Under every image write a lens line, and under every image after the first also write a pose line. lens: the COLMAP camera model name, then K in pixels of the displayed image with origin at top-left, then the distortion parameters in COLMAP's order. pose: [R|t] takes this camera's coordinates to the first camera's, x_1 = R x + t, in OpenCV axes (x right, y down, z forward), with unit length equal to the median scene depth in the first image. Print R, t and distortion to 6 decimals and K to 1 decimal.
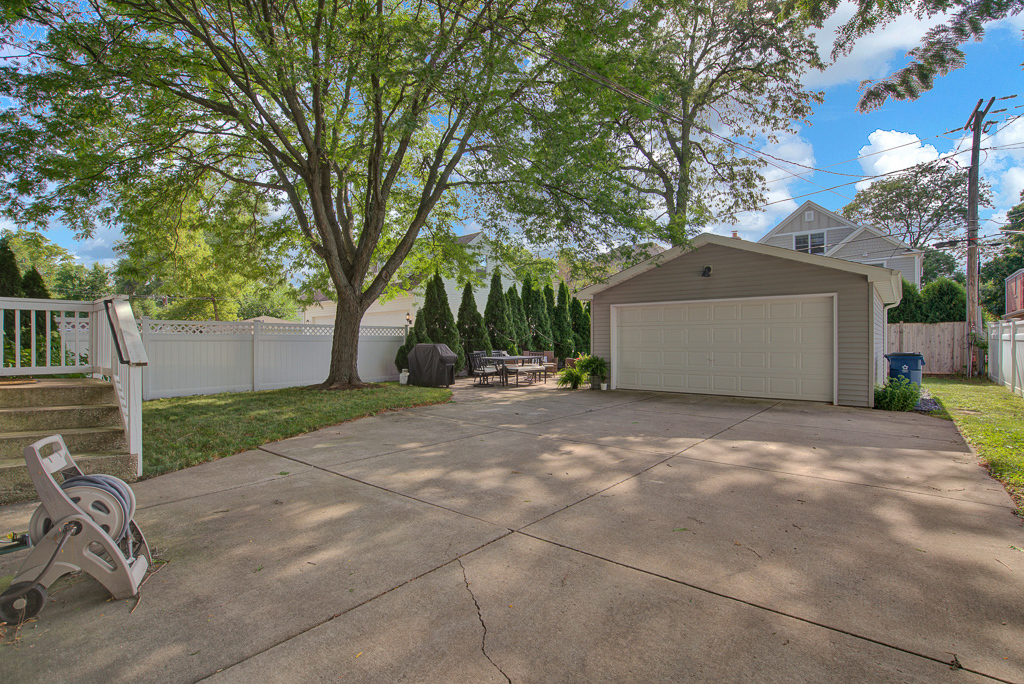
lens RADIAL K [[499.5, 0, 513.5], [0, 499.5, 346.7], [0, 0, 1]] dist [-0.042993, 0.014501]
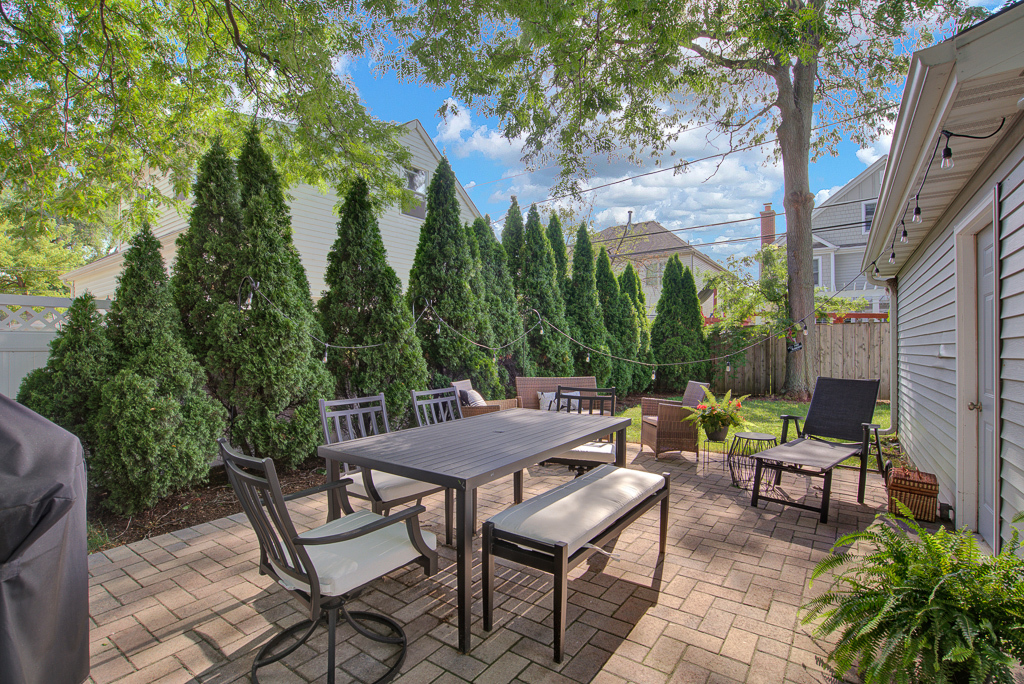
lens RADIAL K [[465.3, 0, 511.0], [0, 465.3, 345.8], [0, 0, 1]] dist [0.001351, 0.000056]
pose [[0.996547, 0.007911, 0.082657, -0.011129], [-0.007641, 0.999964, -0.003580, -0.013249], [-0.082683, 0.002936, 0.996572, 0.645701]]
